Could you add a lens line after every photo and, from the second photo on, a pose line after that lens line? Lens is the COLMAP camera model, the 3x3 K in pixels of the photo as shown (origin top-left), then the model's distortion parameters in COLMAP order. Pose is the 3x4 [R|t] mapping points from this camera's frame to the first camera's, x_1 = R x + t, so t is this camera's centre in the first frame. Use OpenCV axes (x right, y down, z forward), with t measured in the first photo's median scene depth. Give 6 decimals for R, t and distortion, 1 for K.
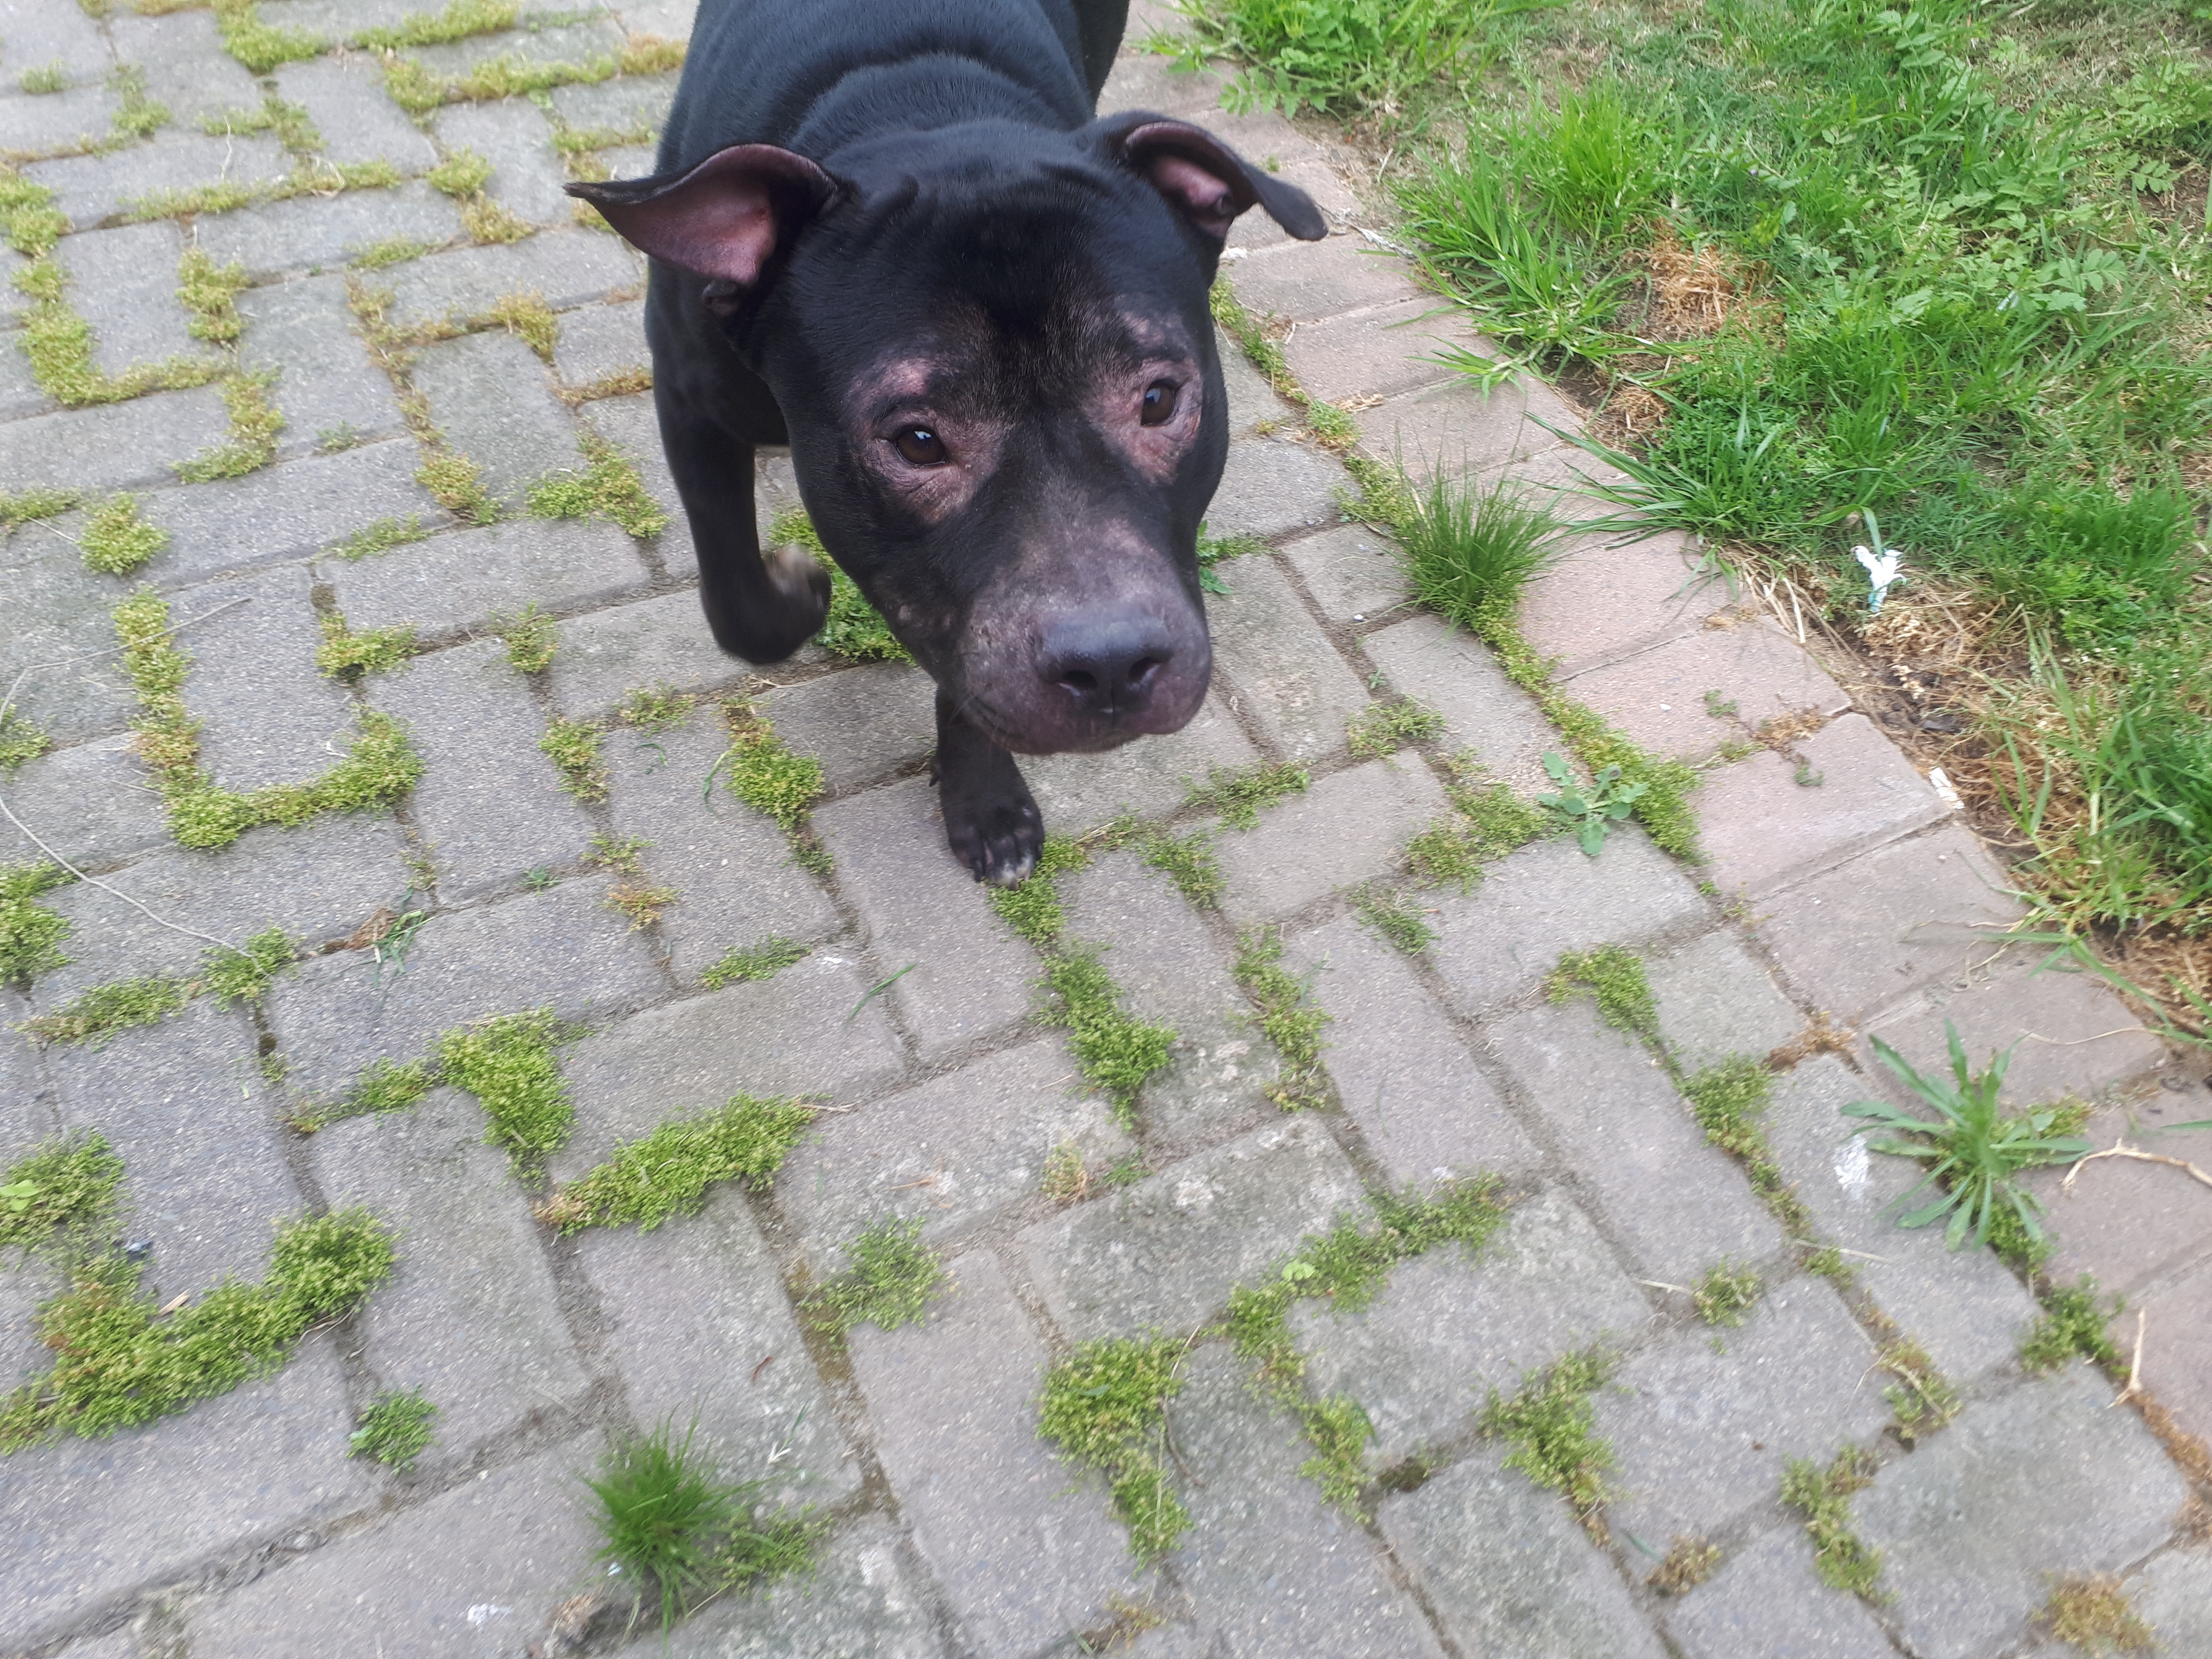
lens RADIAL K [[1708.6, 0, 1106.0], [0, 1708.6, 829.5], [0, 0, 1]] dist [0.002812, -0.003998]
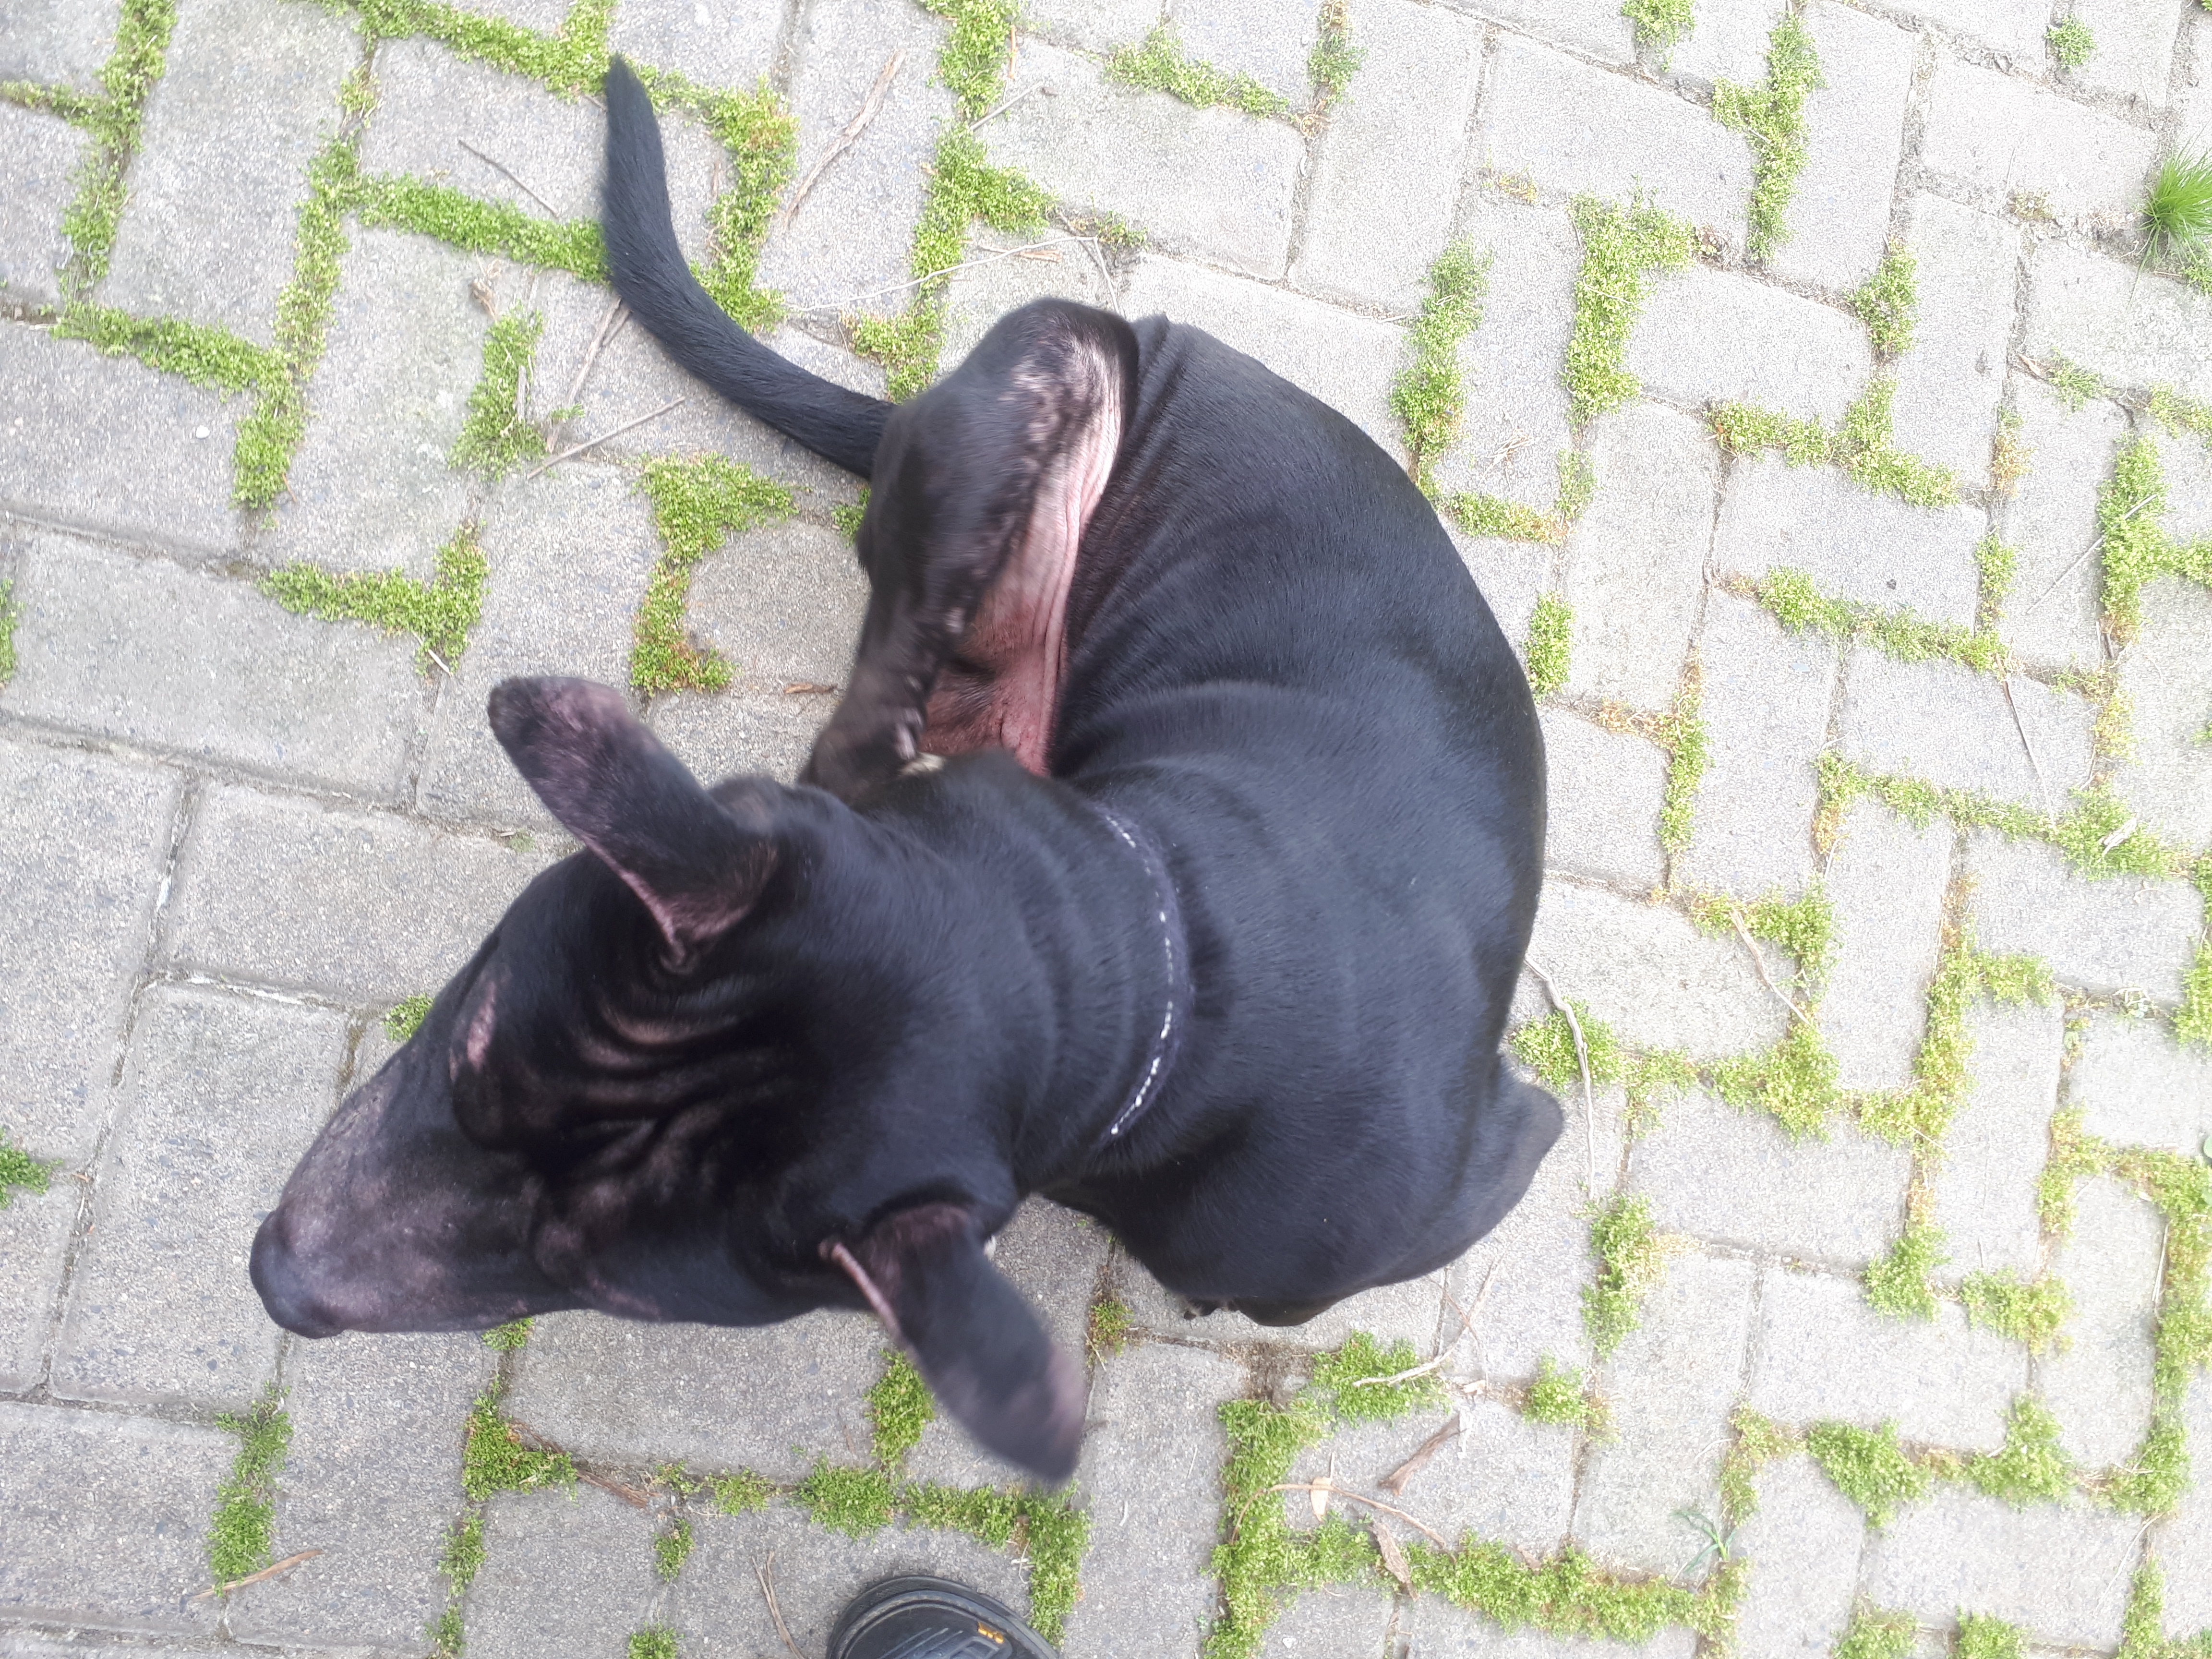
lens RADIAL K [[1708.6, 0, 1106.0], [0, 1708.6, 829.5], [0, 0, 1]] dist [0.002812, -0.003998]
pose [[0.772900, 0.633741, 0.031590, -0.366281], [-0.578547, 0.683390, 0.445265, 0.346595], [0.260594, -0.362422, 0.894841, -0.410459]]
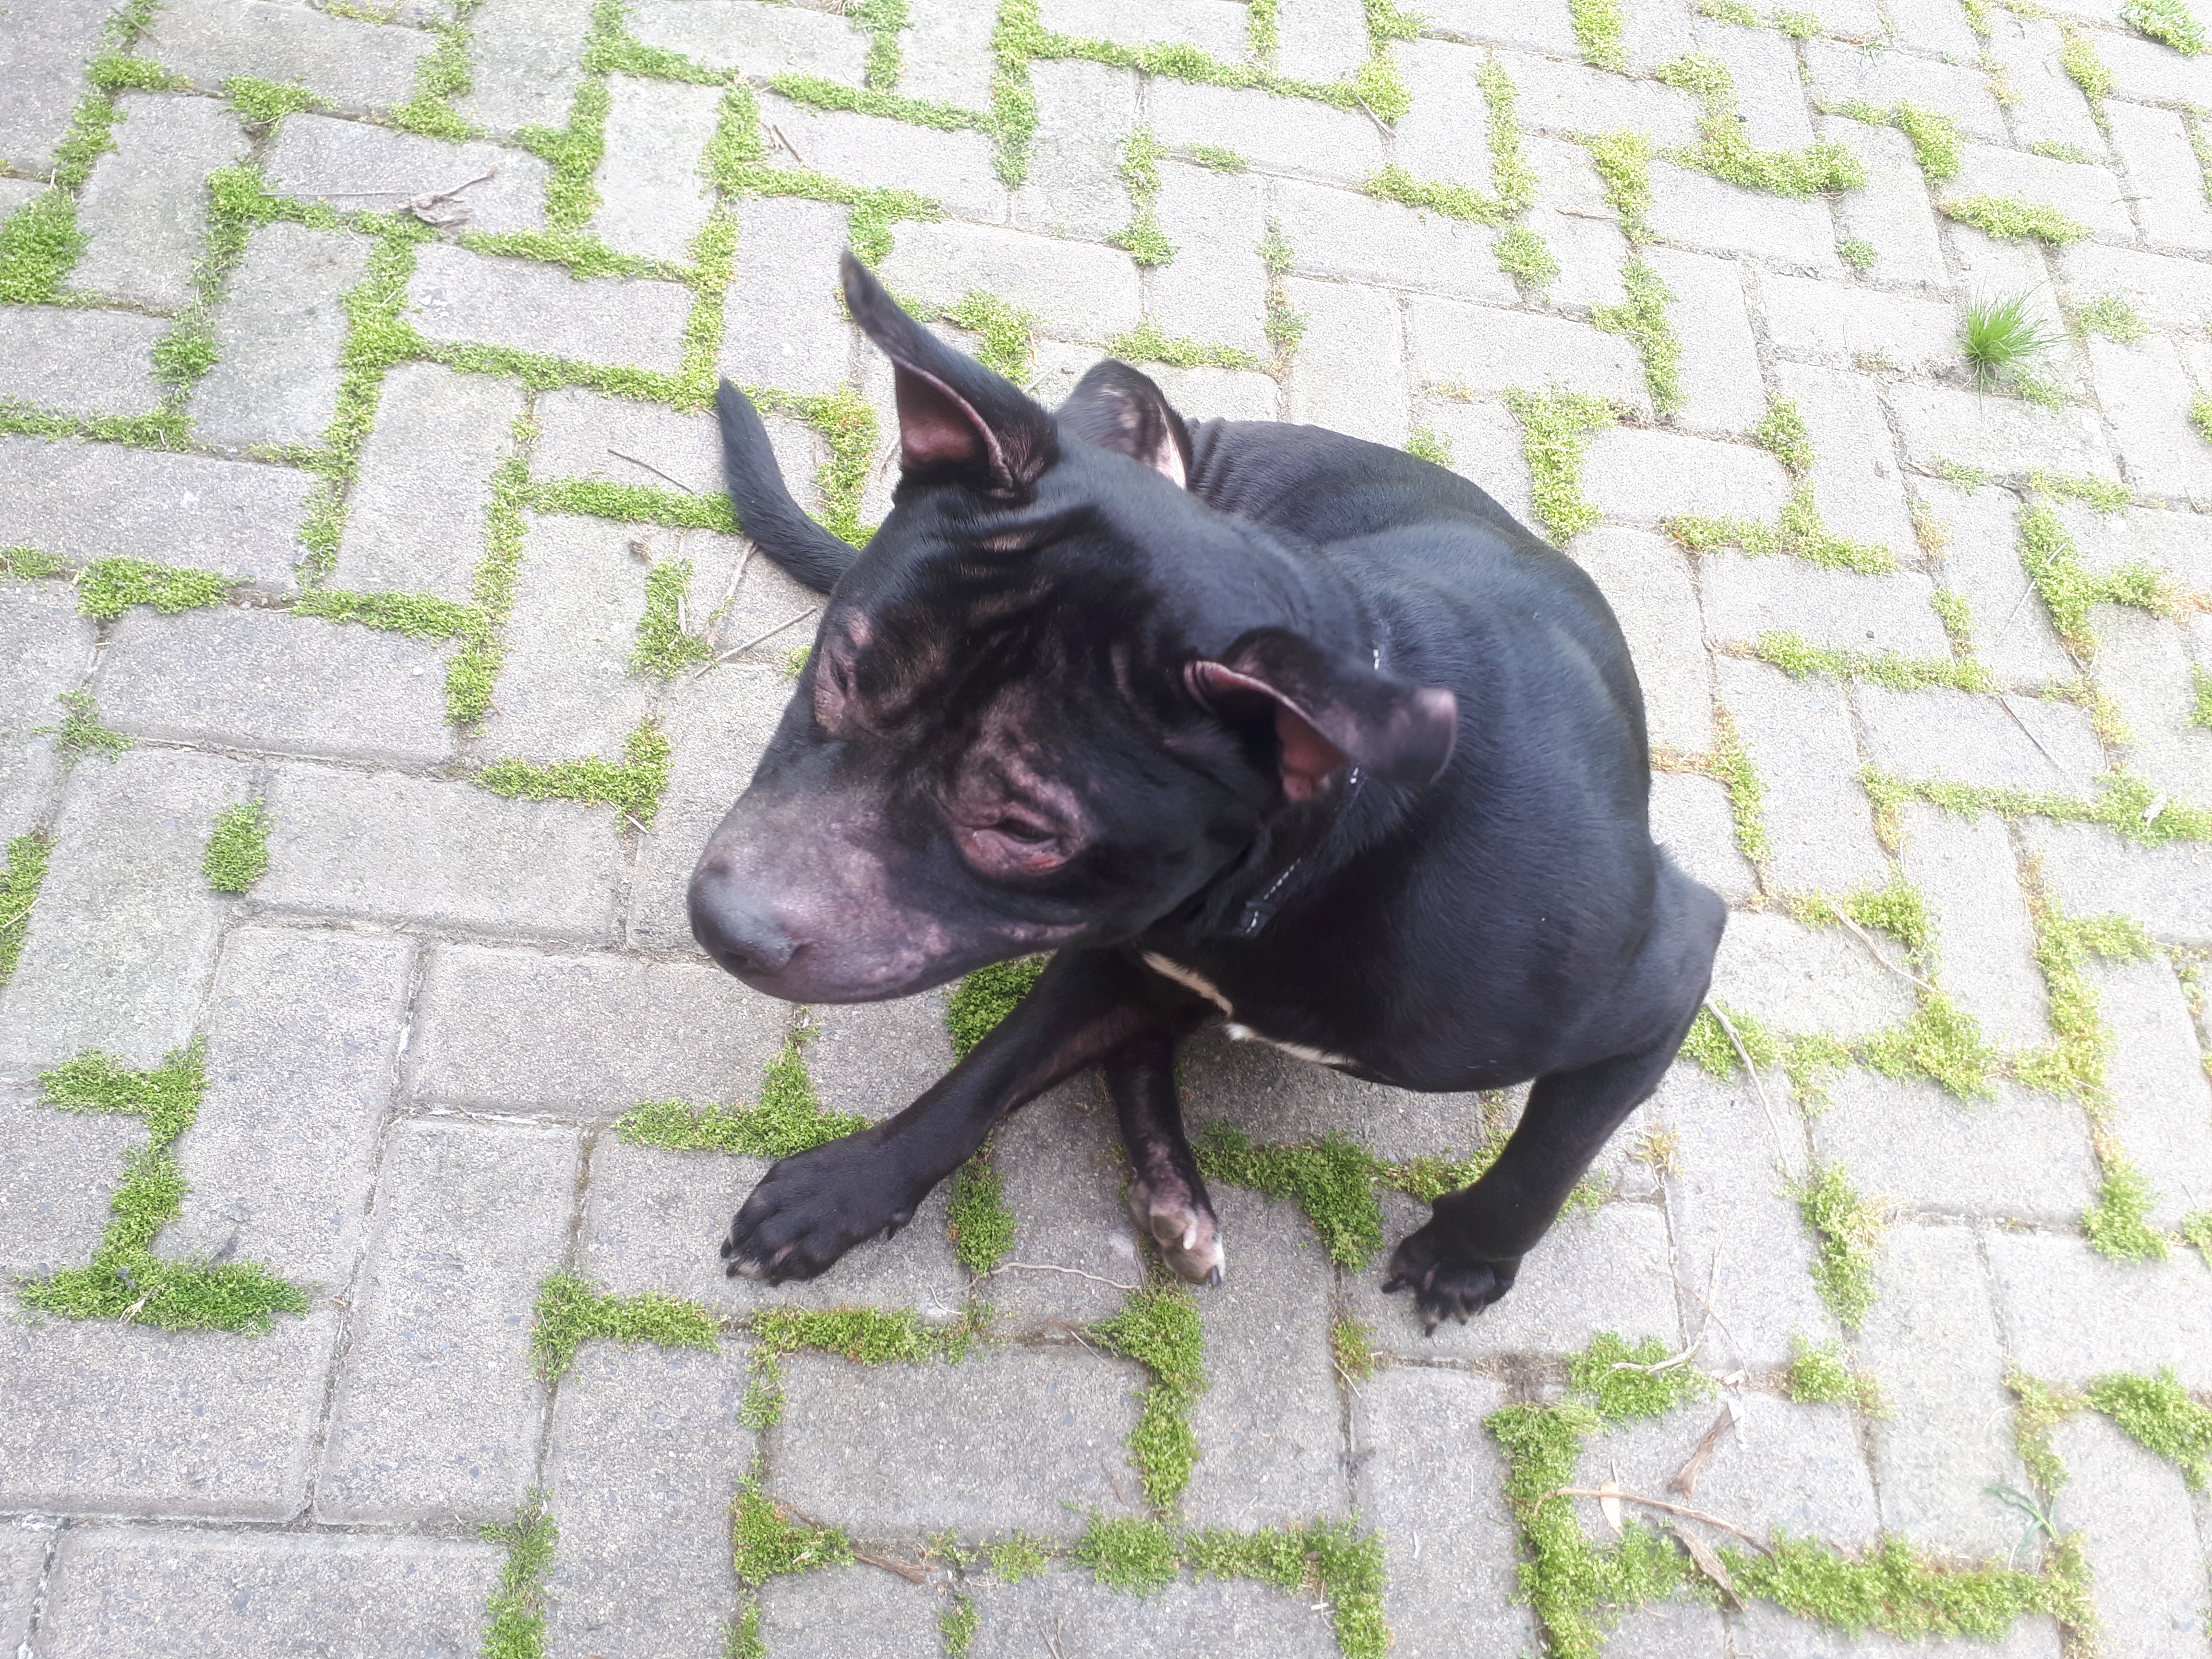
lens RADIAL K [[1708.6, 0, 1106.0], [0, 1708.6, 829.5], [0, 0, 1]] dist [0.002812, -0.003998]
pose [[0.876382, 0.446971, -0.179363, -0.281754], [-0.425615, 0.893063, 0.145914, 0.529095], [0.225402, -0.051537, 0.972902, -0.524692]]
